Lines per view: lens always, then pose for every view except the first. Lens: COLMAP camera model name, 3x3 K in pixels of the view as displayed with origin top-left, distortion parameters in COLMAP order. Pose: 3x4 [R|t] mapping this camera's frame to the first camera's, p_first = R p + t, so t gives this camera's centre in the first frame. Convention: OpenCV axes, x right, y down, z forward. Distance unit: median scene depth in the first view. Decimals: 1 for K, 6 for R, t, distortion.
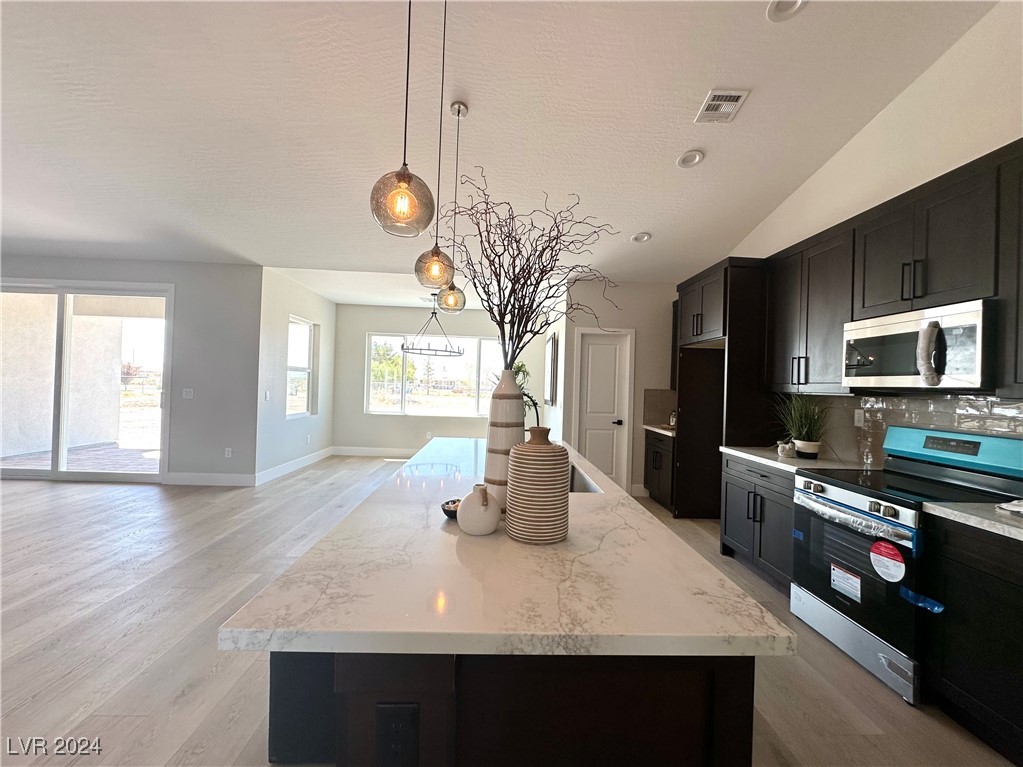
lens RADIAL K [[420.5, 0, 512.5], [0, 420.5, 381.3], [0, 0, 1]] dist [-0.002667, 0.000196]
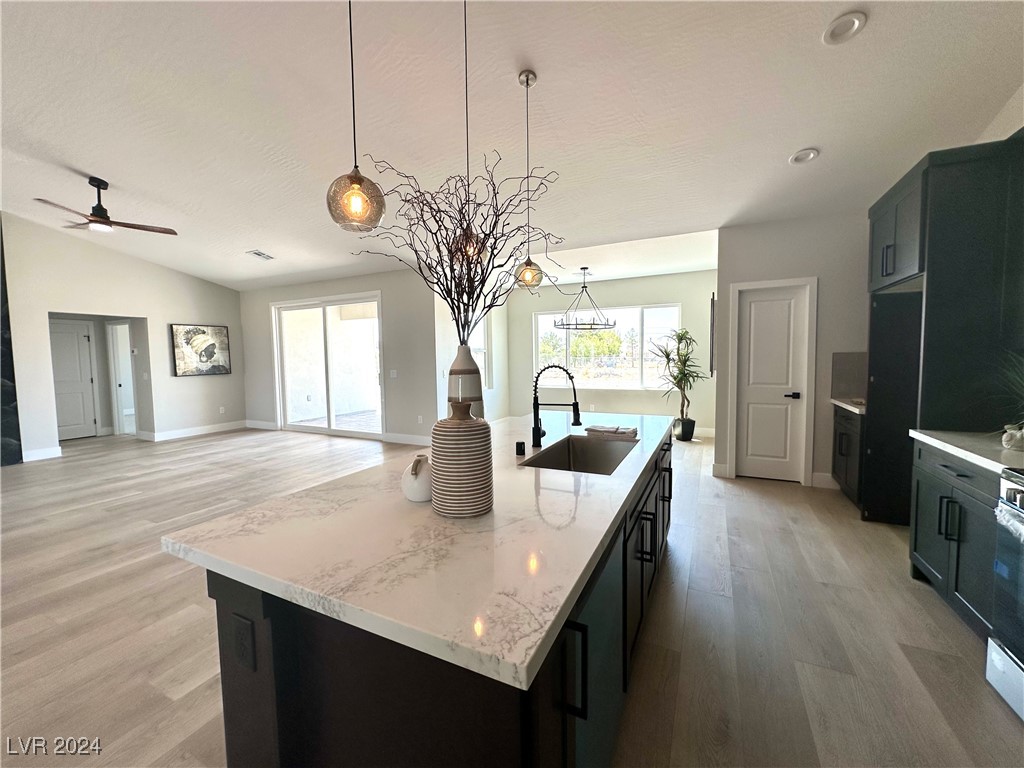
lens RADIAL K [[409.6, 0, 512.7], [0, 409.6, 381.8], [0, 0, 1]] dist [-0.002645, -0.000037]
pose [[0.878657, -0.015647, -0.477198, 0.298447], [0.046991, 0.997444, 0.053818, 0.006704], [0.475136, -0.069712, 0.877146, 0.099298]]
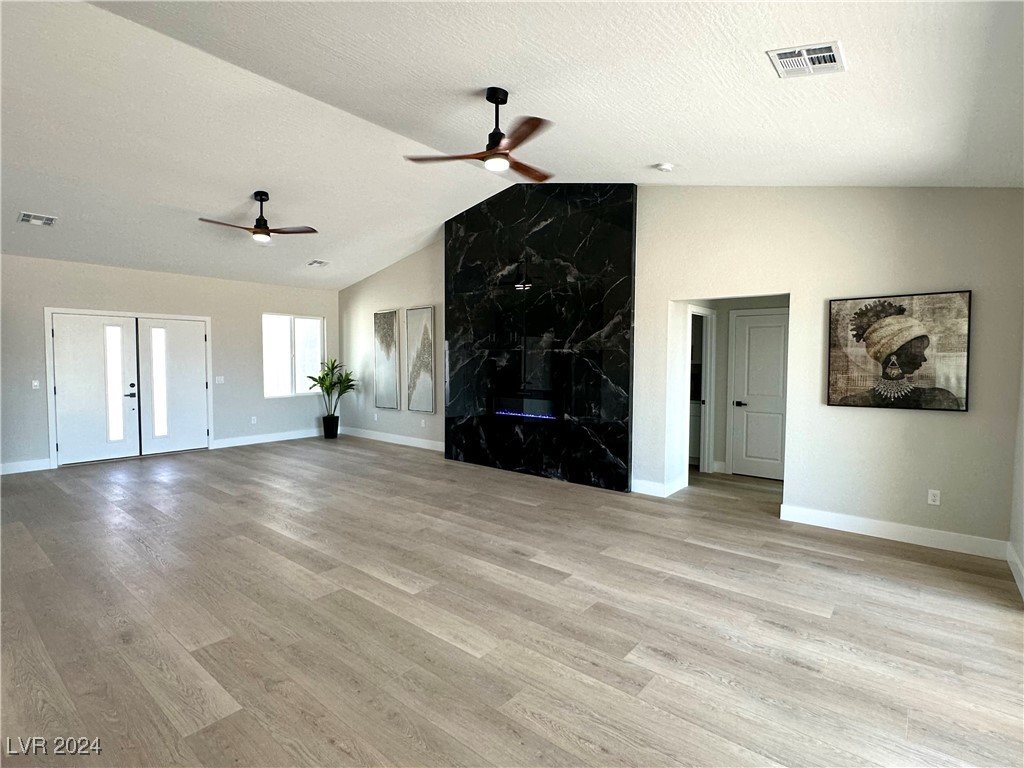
lens RADIAL K [[511.0, 0, 512.0], [0, 511.0, 384.0], [0, 0, 1]] dist [-0.001796, -0.000561]
pose [[-0.666007, 0.001136, -0.745945, -0.966694], [-0.021681, 0.999547, 0.020879, -0.067710], [0.745631, 0.030078, -0.665680, 1.706577]]
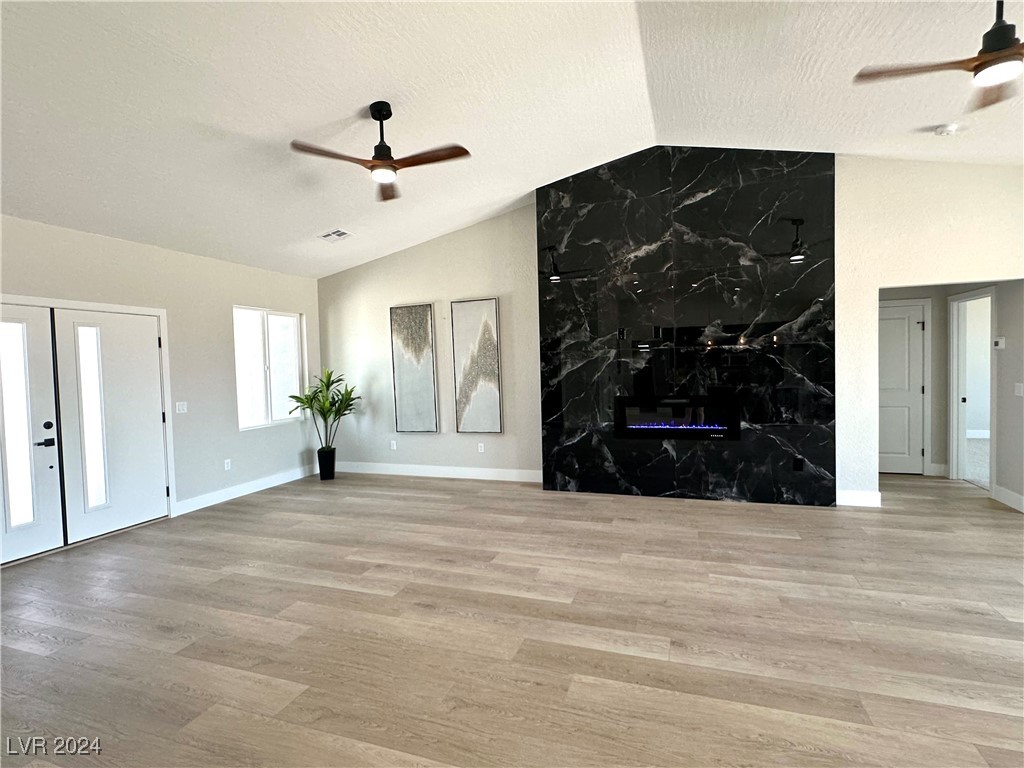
lens RADIAL K [[511.0, 0, 512.0], [0, 511.0, 384.0], [0, 0, 1]] dist [-0.001796, -0.000561]
pose [[-0.366578, 0.011786, -0.930313, -0.728223], [0.022078, 0.999748, 0.003966, -0.060611], [0.930125, -0.019086, -0.366746, 0.301351]]
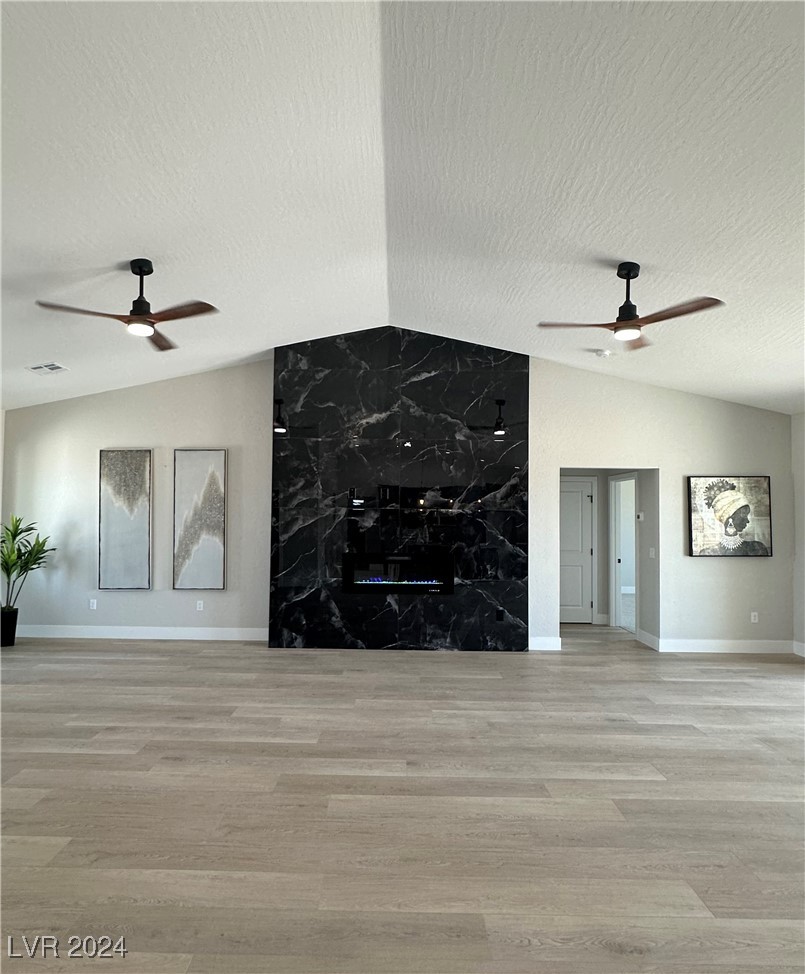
lens RADIAL K [[565.9, 0, 389.9], [0, 565.9, 496.3], [0, 0, 1]] dist [-0.002194, -0.000103]
pose [[-0.049094, -0.067959, -0.996479, -0.427834], [-0.005118, 0.997687, -0.067789, -0.070720], [0.998781, 0.001772, -0.049328, 0.240955]]
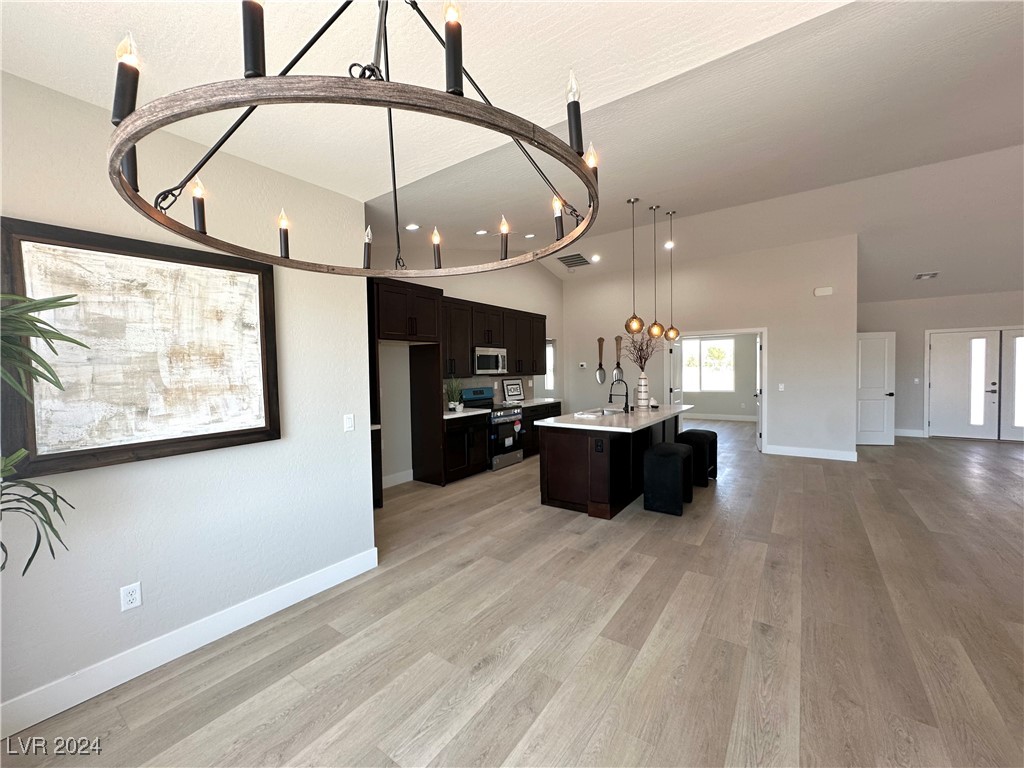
lens RADIAL K [[409.6, 0, 512.7], [0, 409.6, 381.8], [0, 0, 1]] dist [-0.002645, -0.000037]
pose [[-0.790553, -0.038181, 0.611202, -0.756501], [-0.015339, 0.998976, 0.042565, -0.042033], [-0.612201, 0.024275, -0.790329, 2.585399]]
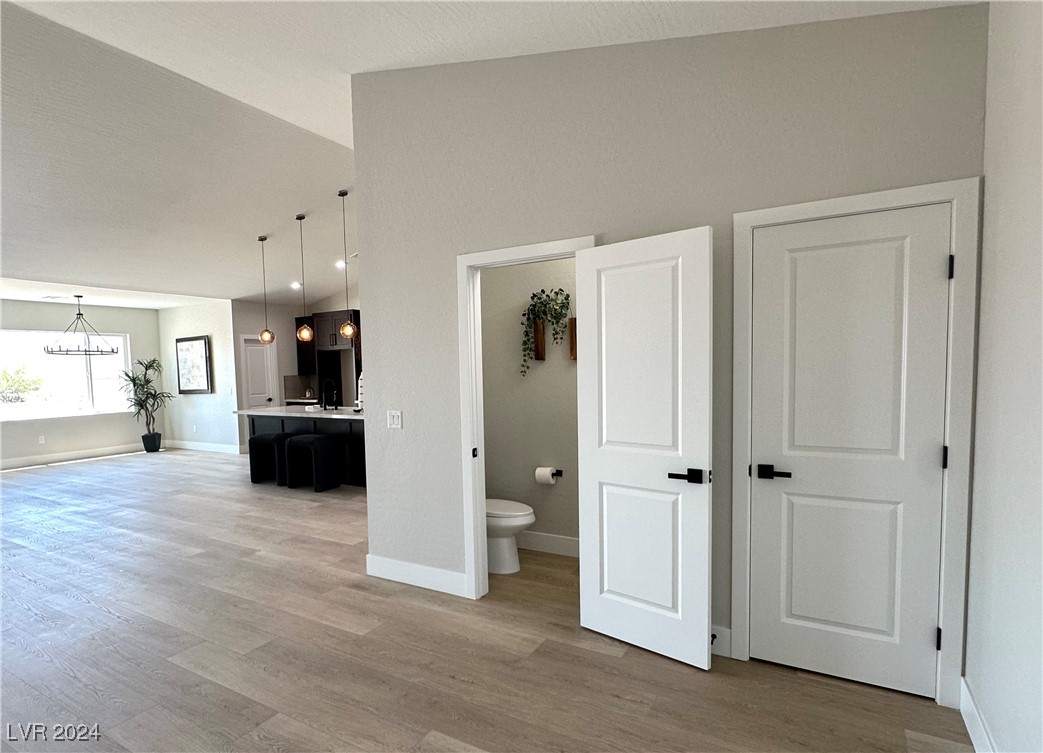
lens RADIAL K [[565.4, 0, 482.0], [0, 565.4, 405.8], [0, 0, 1]] dist [-0.001701, 0.000542]
pose [[0.556565, -0.103538, 0.824327, -1.885411], [0.035624, 0.994266, 0.100831, -0.103153], [-0.830040, -0.026753, 0.557061, -1.397498]]
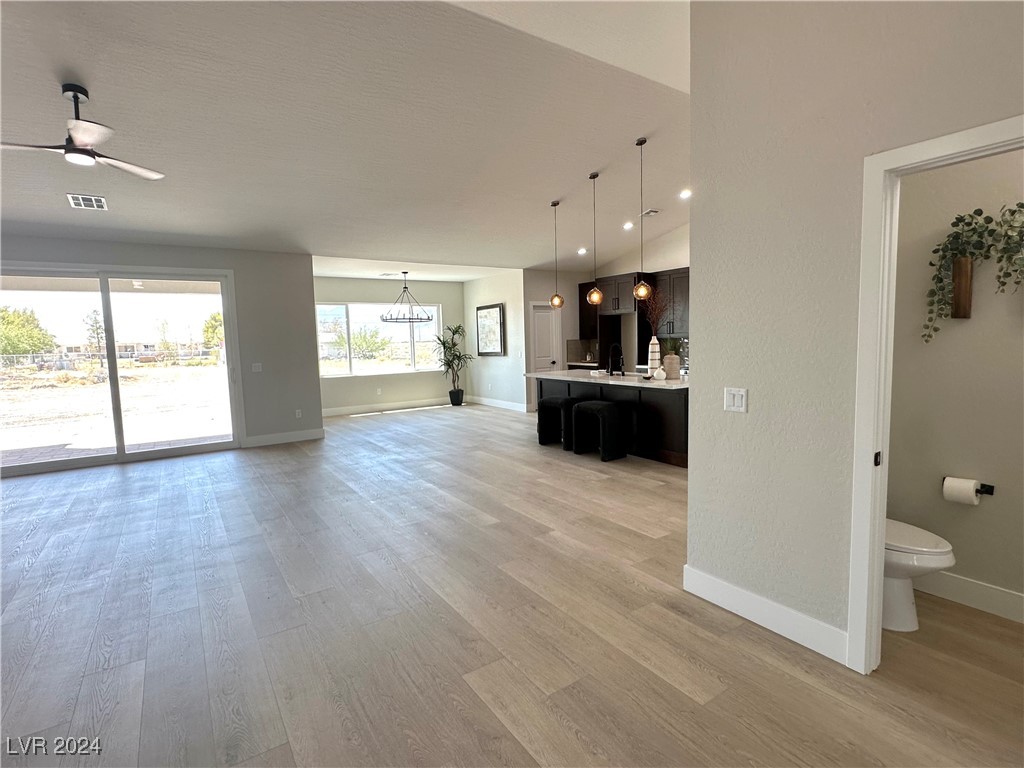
lens RADIAL K [[511.0, 0, 512.0], [0, 511.0, 384.0], [0, 0, 1]] dist [-0.001796, -0.000561]
pose [[0.848219, -0.103941, 0.519347, -1.700016], [0.050892, 0.992012, 0.115421, -0.095885], [-0.527196, -0.071472, 0.846733, -1.029390]]
